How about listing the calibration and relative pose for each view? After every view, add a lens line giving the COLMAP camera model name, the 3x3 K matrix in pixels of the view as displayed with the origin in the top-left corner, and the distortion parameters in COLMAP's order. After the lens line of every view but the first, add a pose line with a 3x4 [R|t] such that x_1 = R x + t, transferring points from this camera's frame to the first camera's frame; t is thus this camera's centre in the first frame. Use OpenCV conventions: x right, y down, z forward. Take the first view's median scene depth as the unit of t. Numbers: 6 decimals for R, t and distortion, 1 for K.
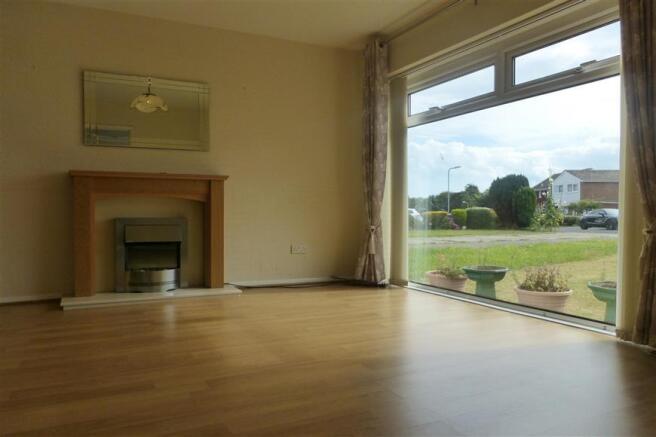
lens RADIAL K [[486.6, 0, 328.4], [0, 486.6, 215.1], [0, 0, 1]] dist [-0.030334, 0.015567]
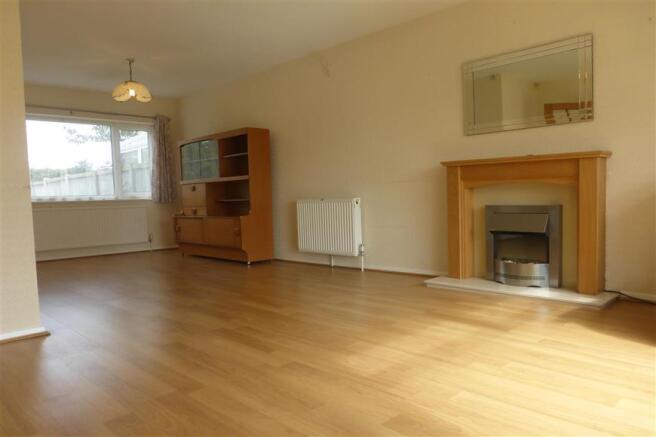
lens RADIAL K [[486.6, 0, 327.6], [0, 486.6, 231.6], [0, 0, 1]] dist [-0.030334, 0.015567]
pose [[0.291920, 0.062543, -0.954396, 0.394443], [0.022375, 0.997140, 0.072188, -0.018444], [0.956181, -0.042428, 0.289686, 0.365139]]
